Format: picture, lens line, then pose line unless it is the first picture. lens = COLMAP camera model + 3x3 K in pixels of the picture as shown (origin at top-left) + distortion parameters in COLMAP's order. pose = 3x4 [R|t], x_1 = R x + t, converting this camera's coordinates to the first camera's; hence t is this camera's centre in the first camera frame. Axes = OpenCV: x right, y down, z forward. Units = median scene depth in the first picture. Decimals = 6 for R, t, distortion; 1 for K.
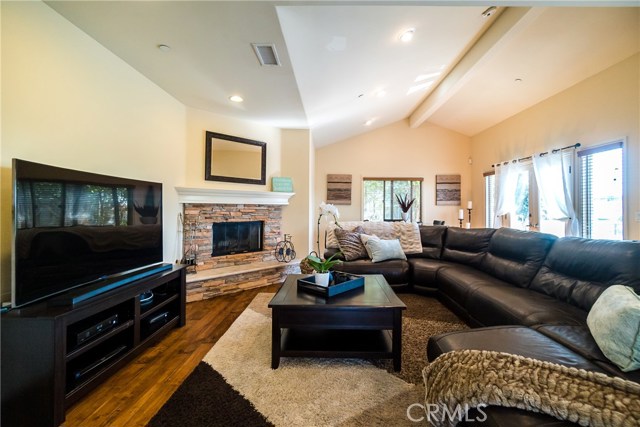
lens RADIAL K [[284.3, 0, 324.4], [0, 284.3, 208.9], [0, 0, 1]] dist [0.004973, 0.000745]
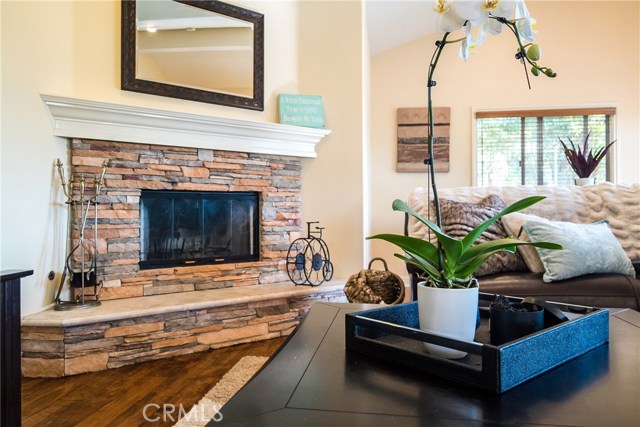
lens RADIAL K [[467.1, 0, 312.4], [0, 467.1, 218.6], [0, 0, 1]] dist [-0.016513, 0.005215]
pose [[0.990489, -0.011747, -0.137091, -0.035989], [0.012394, 0.999916, 0.003868, 0.082456], [0.137034, -0.005530, 0.990551, 0.300297]]
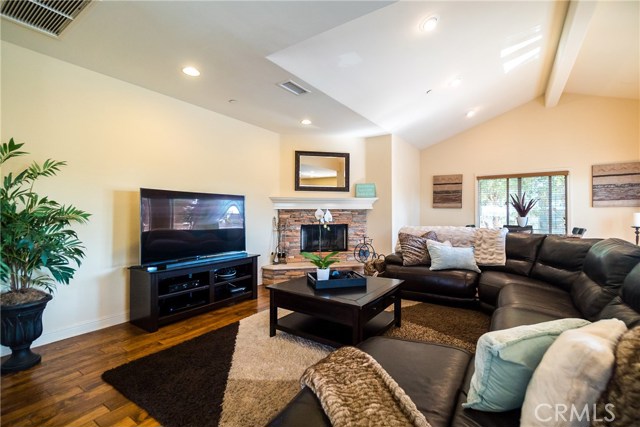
lens RADIAL K [[284.3, 0, 320.8], [0, 284.3, 214.0], [0, 0, 1]] dist [0.004973, 0.000745]
pose [[0.833505, -0.004107, -0.552497, 0.314167], [0.004695, 0.999989, -0.000350, 0.002713], [0.552492, -0.002302, 0.833515, 0.023047]]
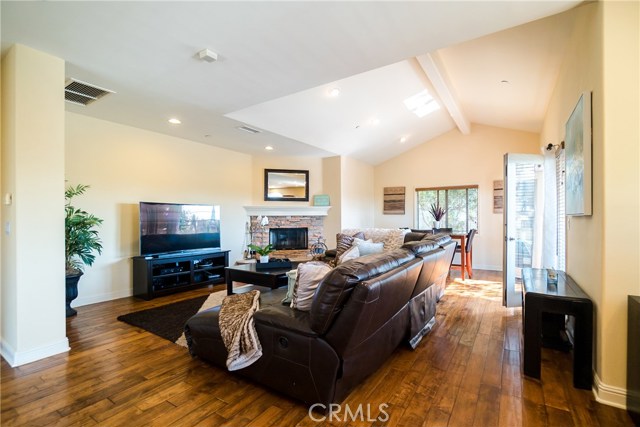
lens RADIAL K [[284.3, 0, 327.9], [0, 284.3, 222.0], [0, 0, 1]] dist [0.004973, 0.000745]
pose [[0.844405, -0.004232, -0.535689, 0.618367], [0.009165, 0.999937, 0.006548, 0.007215], [0.535627, -0.010439, 0.844390, -0.114567]]
